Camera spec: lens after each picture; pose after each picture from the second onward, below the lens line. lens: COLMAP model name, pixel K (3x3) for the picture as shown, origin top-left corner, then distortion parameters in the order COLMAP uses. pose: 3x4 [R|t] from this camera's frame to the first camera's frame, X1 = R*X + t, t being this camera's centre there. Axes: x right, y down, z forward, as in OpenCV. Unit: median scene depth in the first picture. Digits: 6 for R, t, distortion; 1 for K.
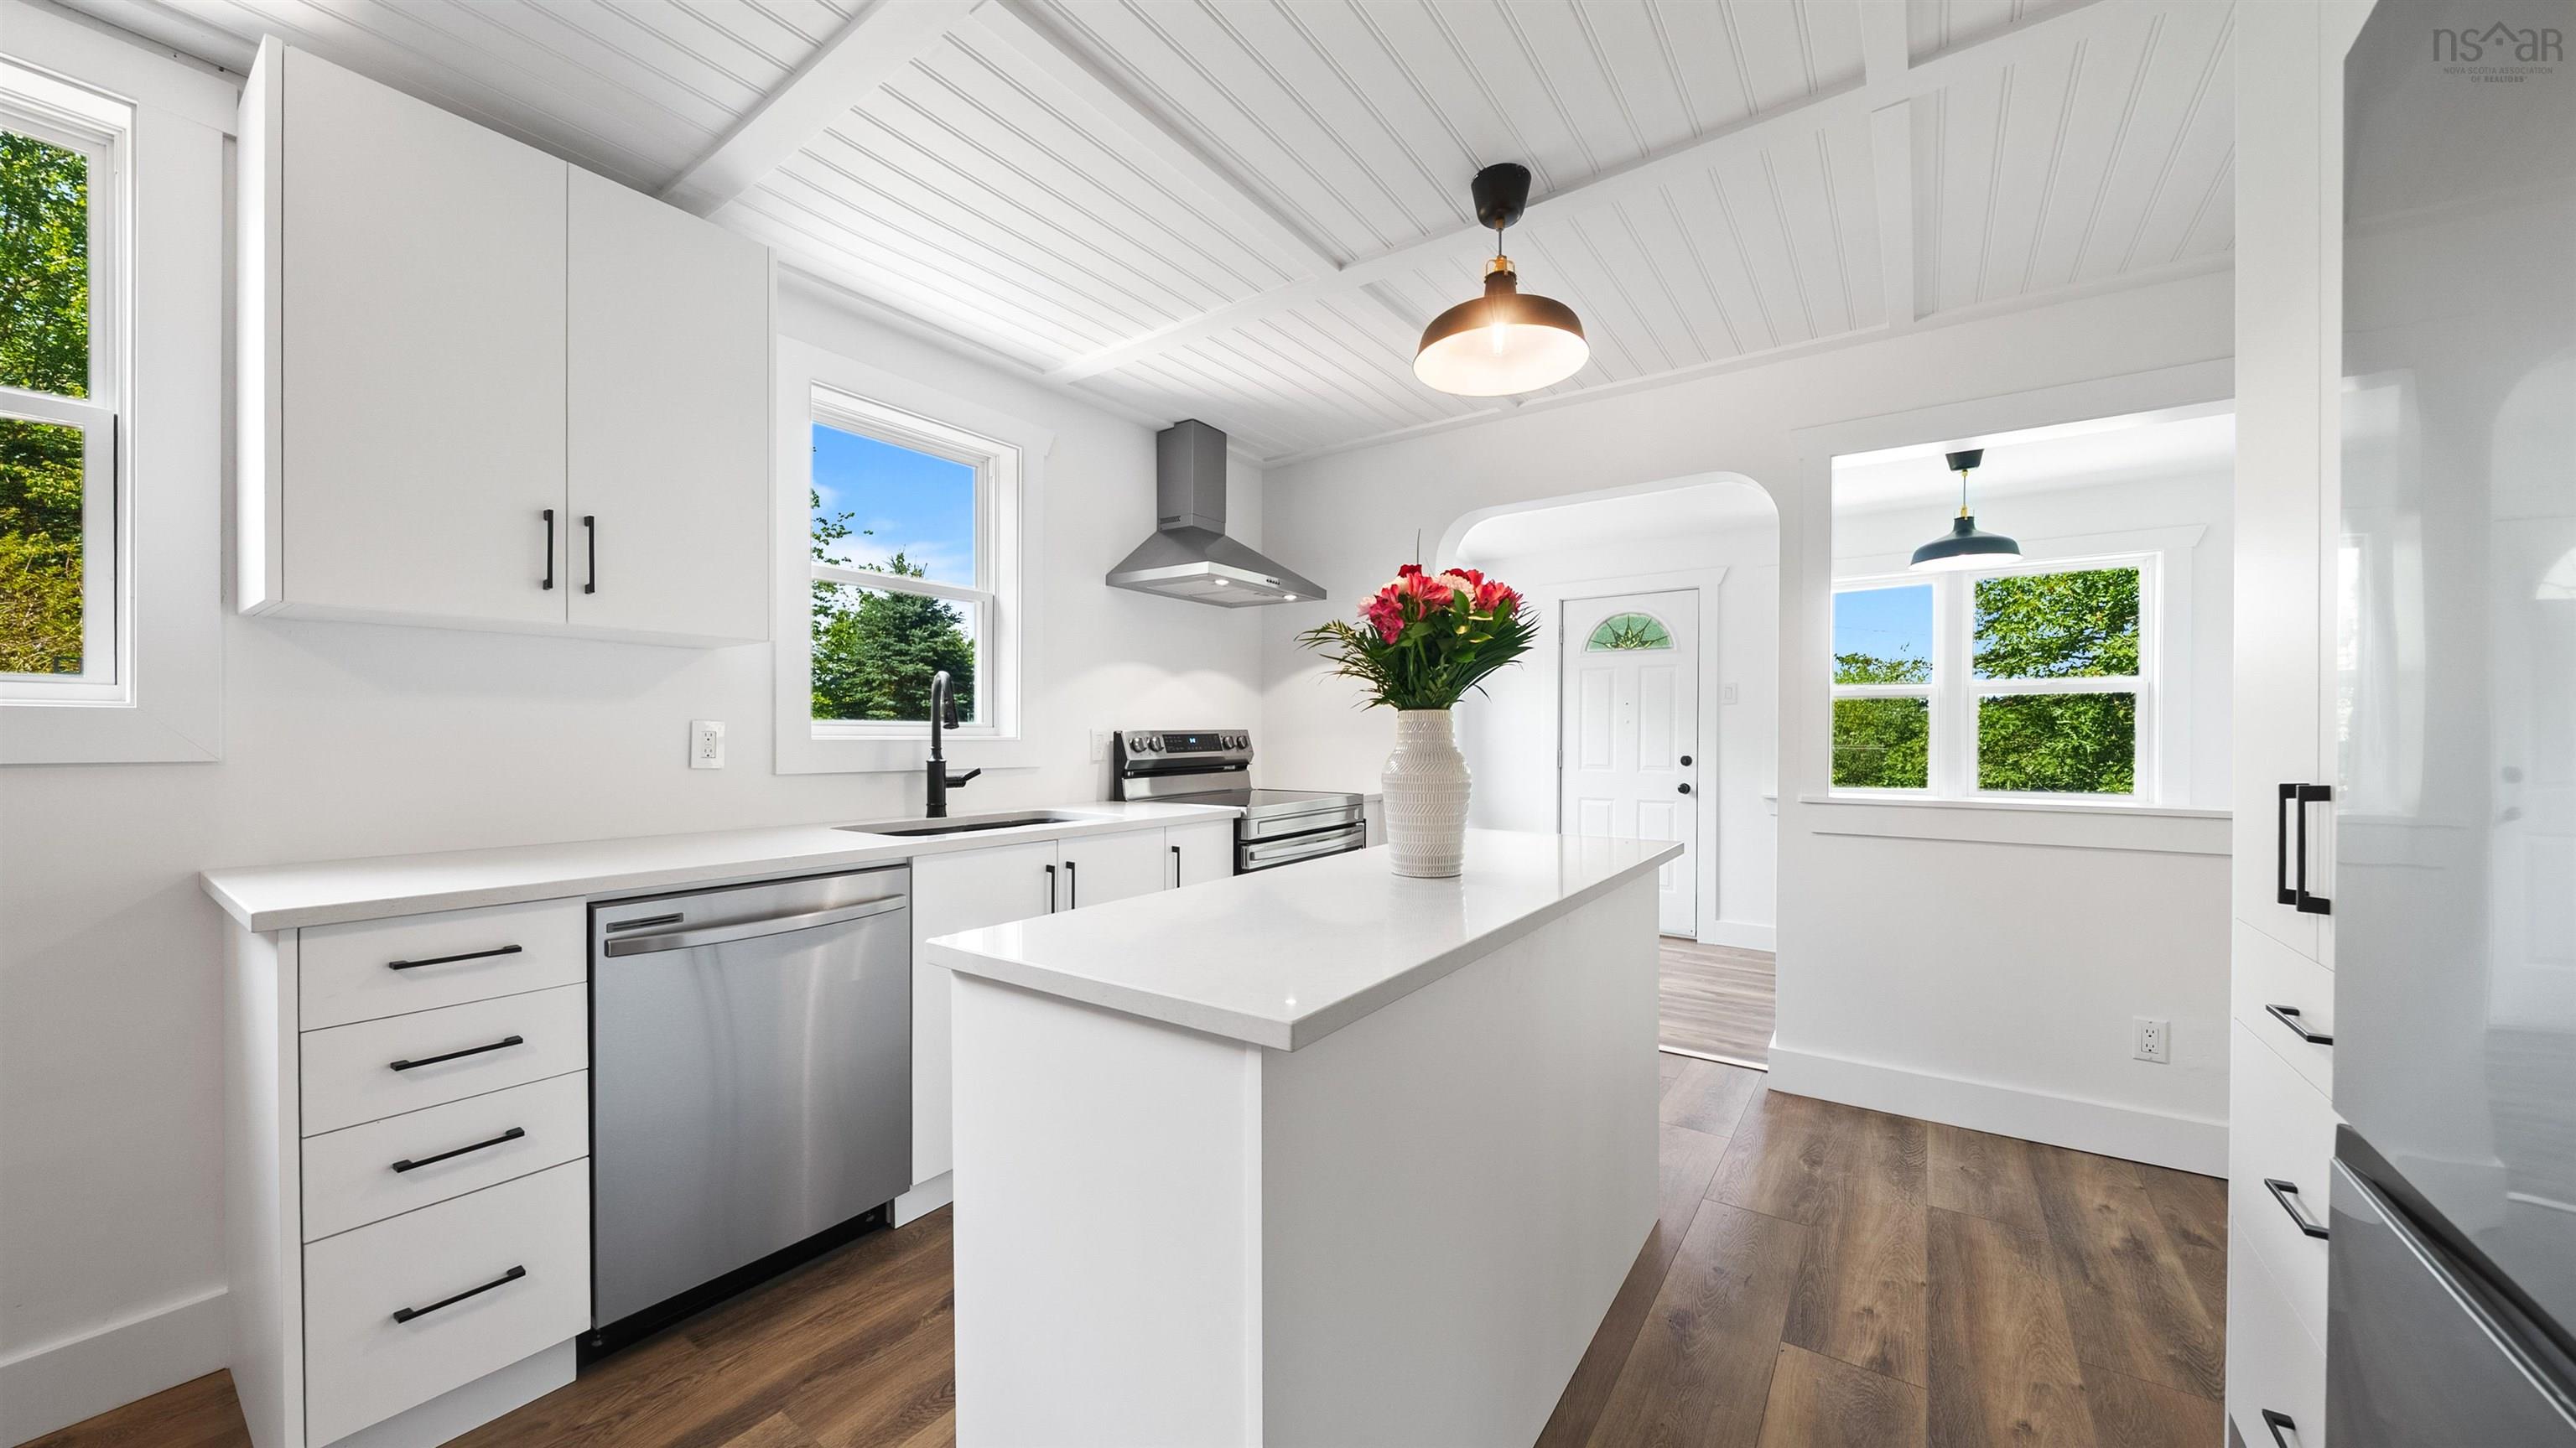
lens RADIAL K [[915.0, 0, 1297.7], [0, 915.0, 734.3], [0, 0, 1]] dist [-0.001460, -0.000159]
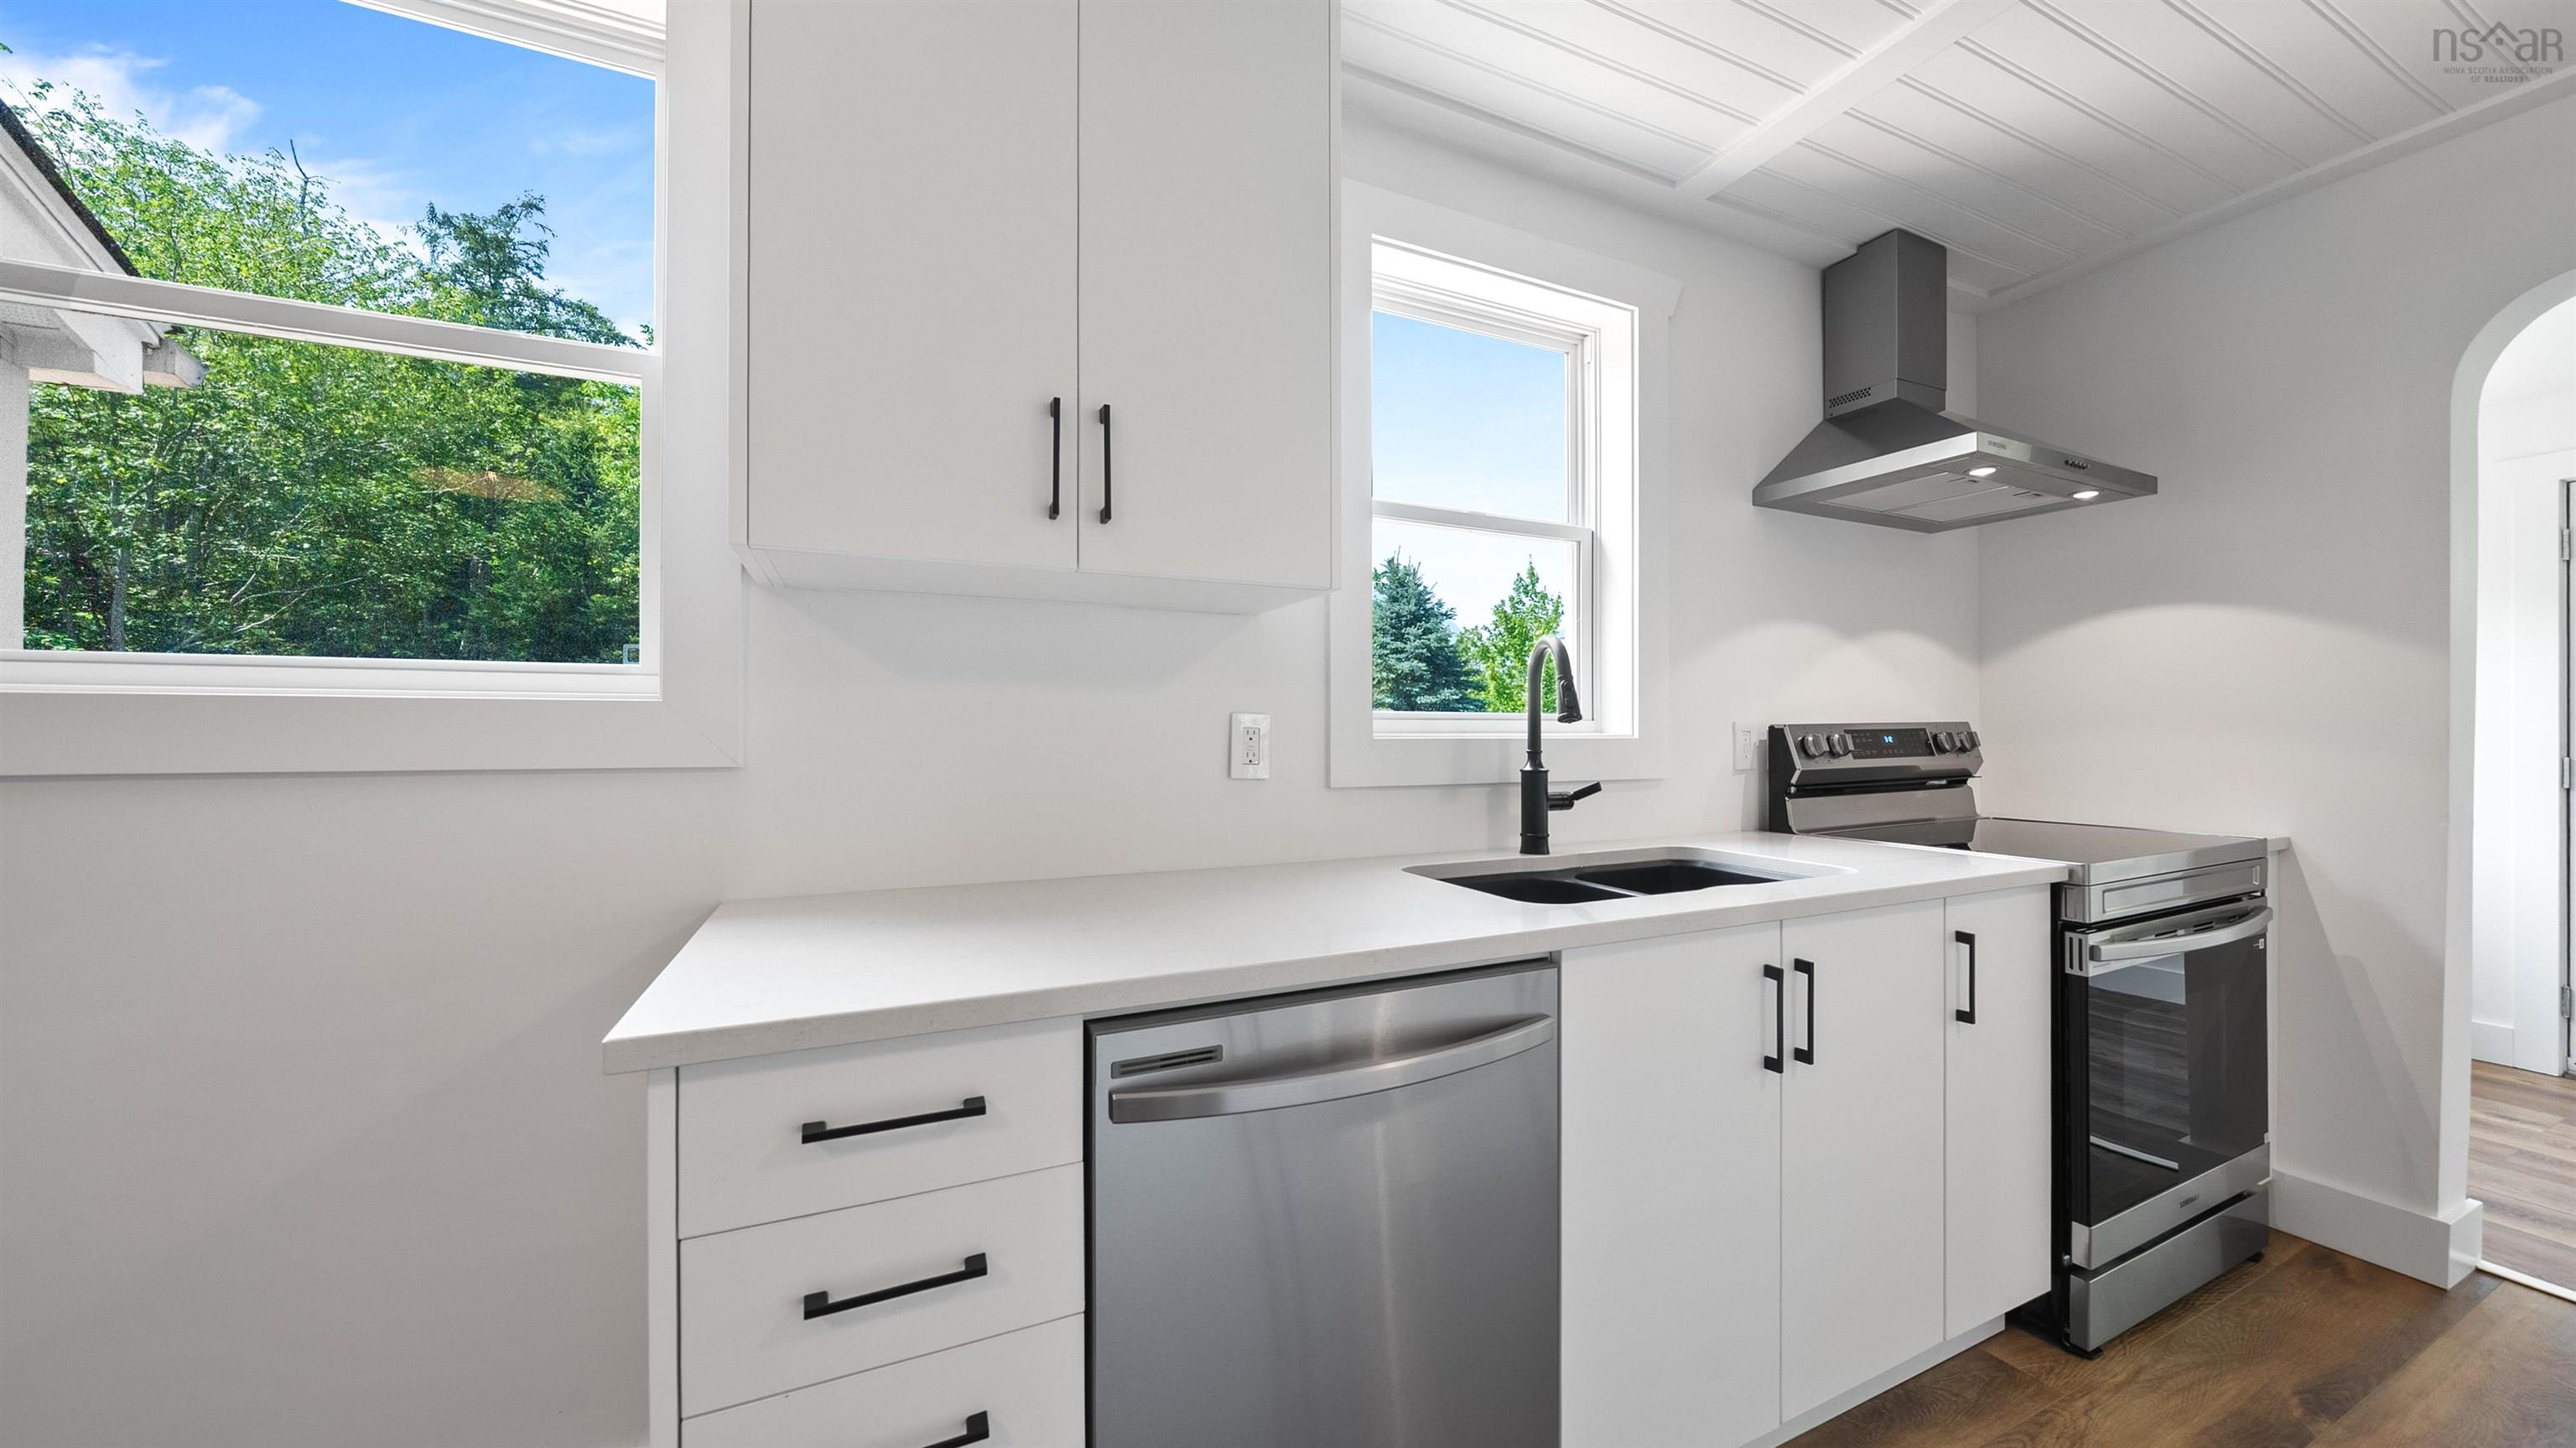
lens RADIAL K [[915.0, 0, 1297.7], [0, 915.0, 734.3], [0, 0, 1]] dist [-0.001460, -0.000159]
pose [[0.874000, 0.000059, -0.485926, -0.181210], [0.002116, 0.999990, 0.003928, -0.000198], [0.485921, -0.004462, 0.873991, 0.268630]]
